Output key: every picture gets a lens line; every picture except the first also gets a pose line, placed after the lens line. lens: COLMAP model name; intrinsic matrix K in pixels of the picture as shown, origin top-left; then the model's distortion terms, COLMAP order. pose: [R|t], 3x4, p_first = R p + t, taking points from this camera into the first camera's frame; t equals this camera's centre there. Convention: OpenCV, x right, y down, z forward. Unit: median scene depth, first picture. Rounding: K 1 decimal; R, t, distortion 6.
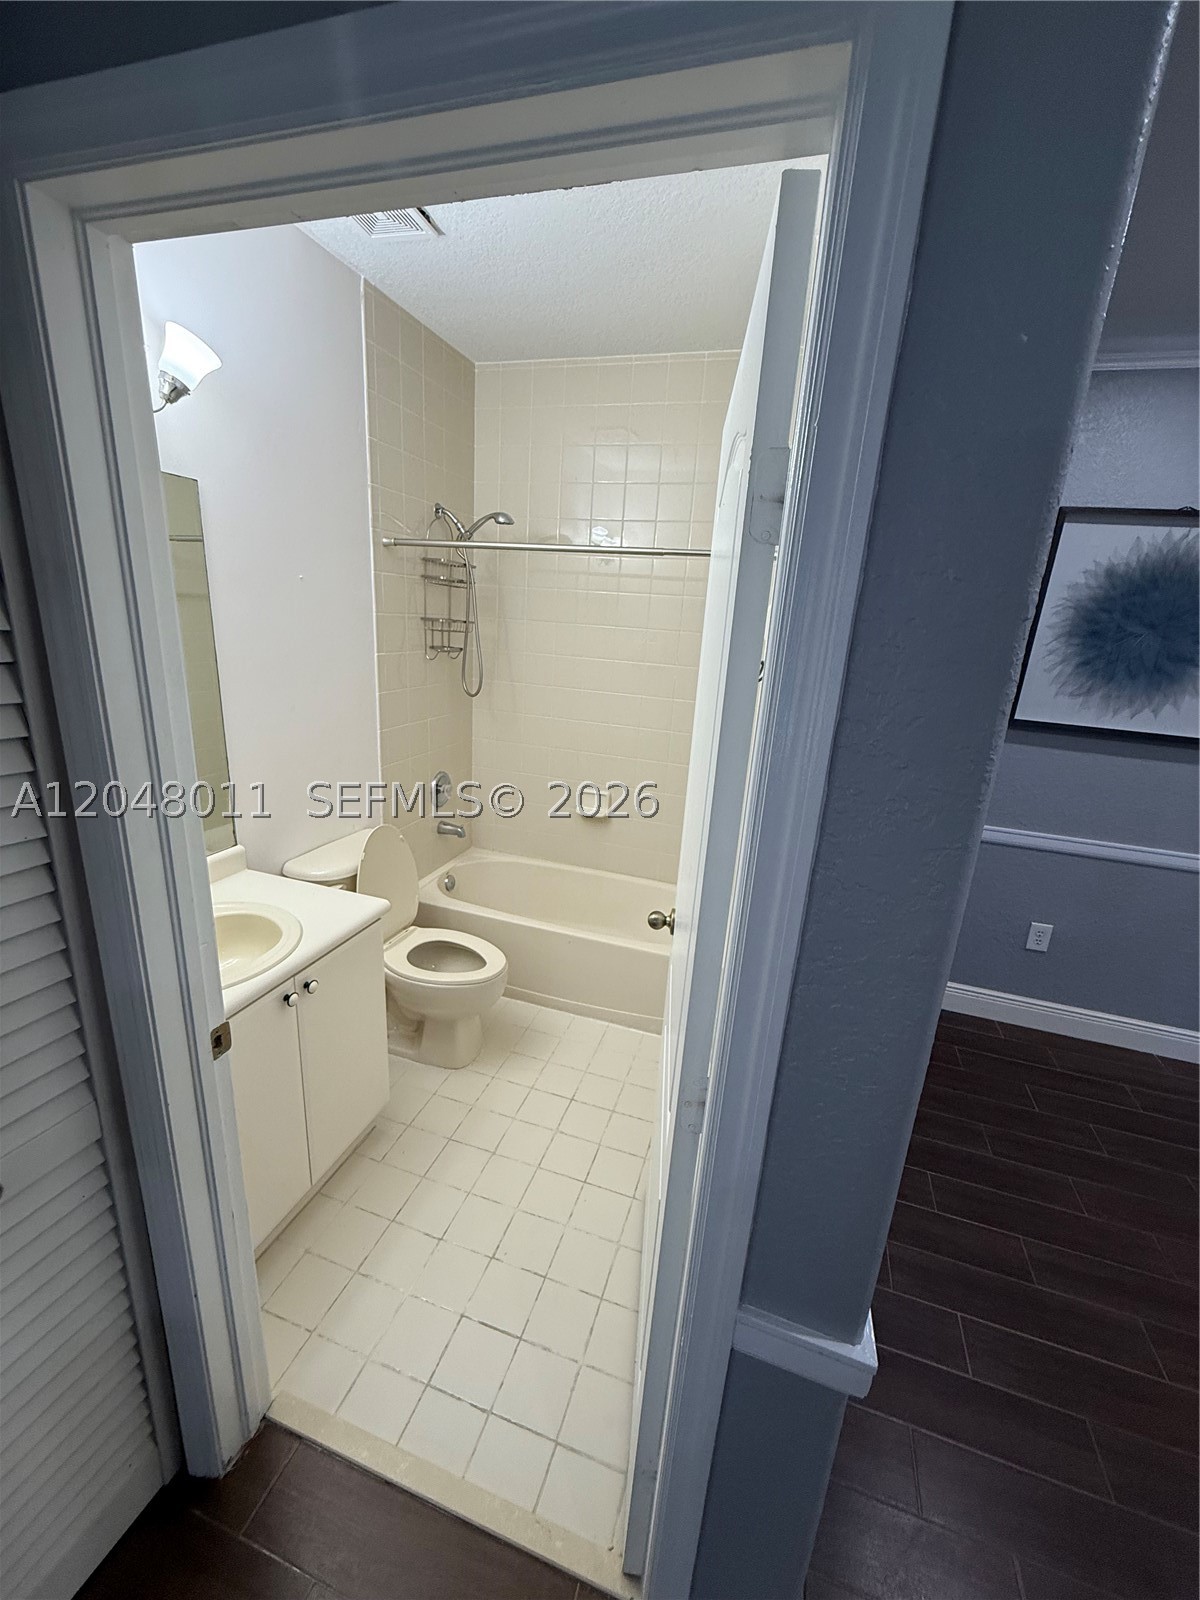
lens RADIAL K [[638.9, 0, 600.3], [0, 638.9, 806.1], [0, 0, 1]] dist [0.002340, -0.000253]
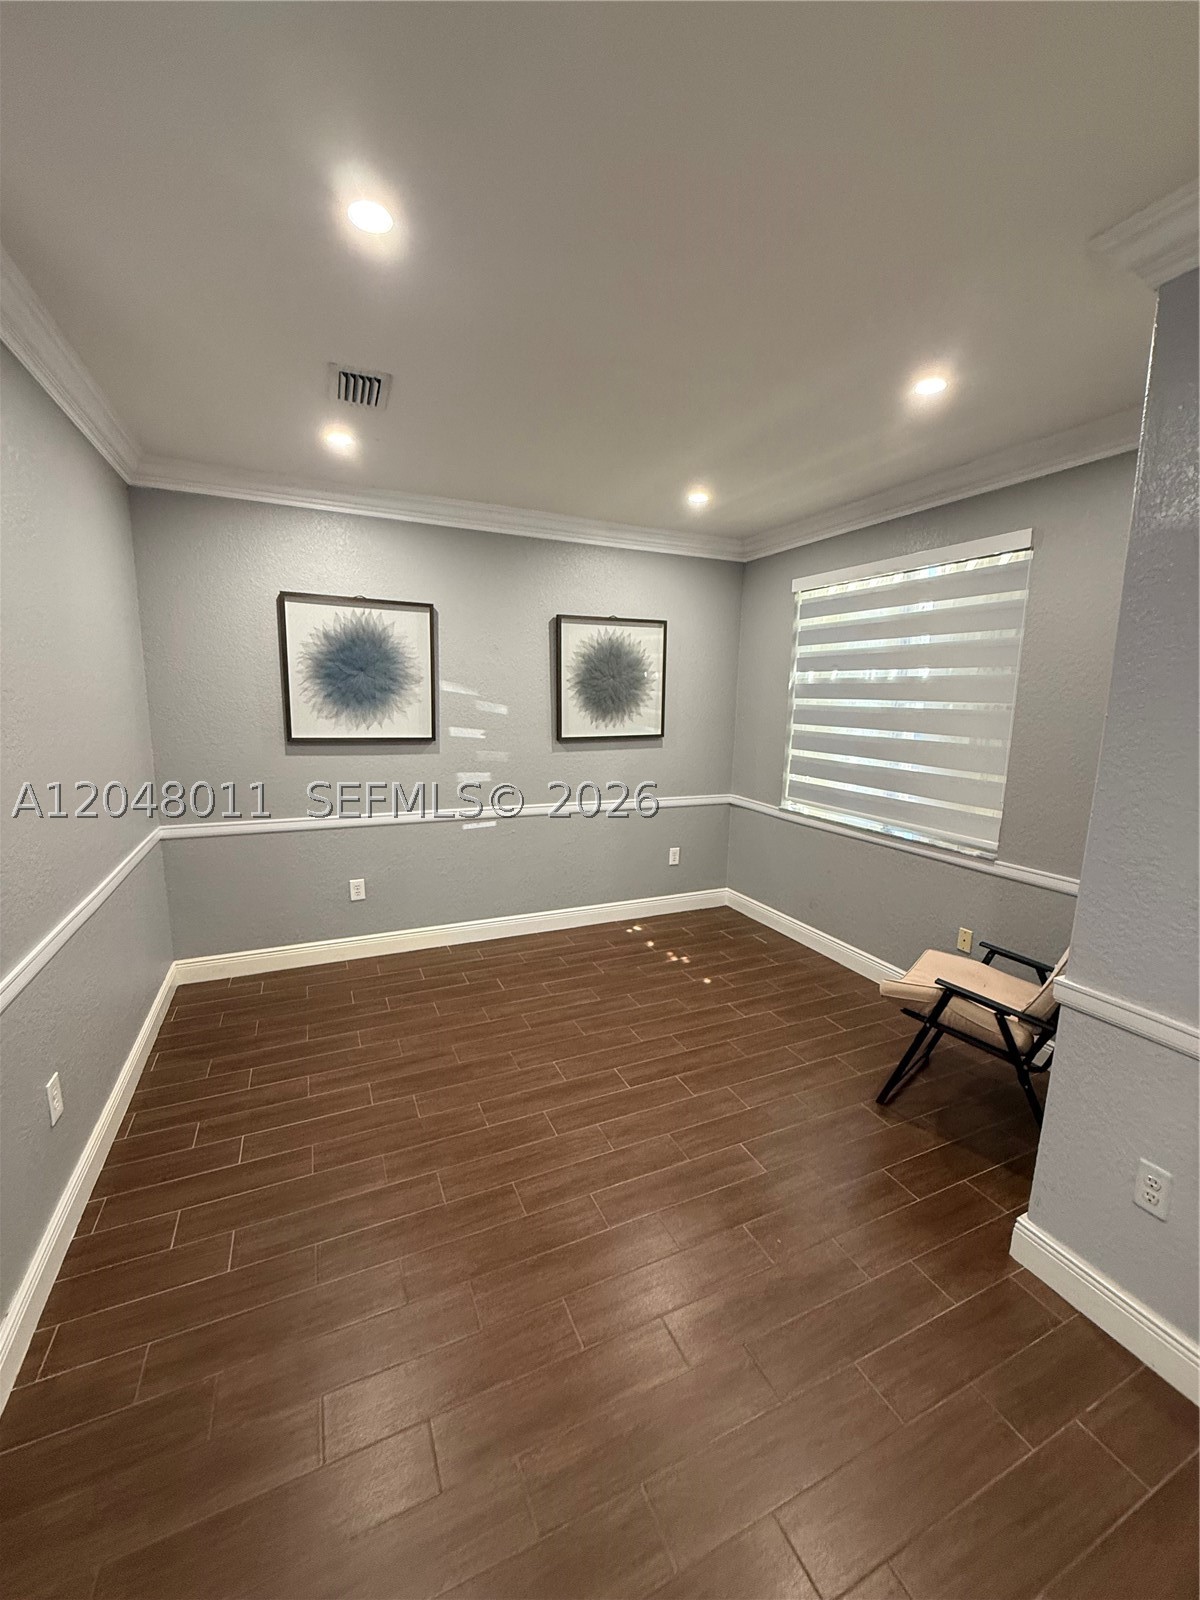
lens RADIAL K [[638.9, 0, 598.9], [0, 638.9, 795.3], [0, 0, 1]] dist [0.002340, -0.000253]
pose [[0.739735, -0.156691, 0.654401, 0.224830], [0.215163, 0.976533, -0.009397, 0.147865], [-0.637571, 0.147754, 0.756090, -0.470929]]
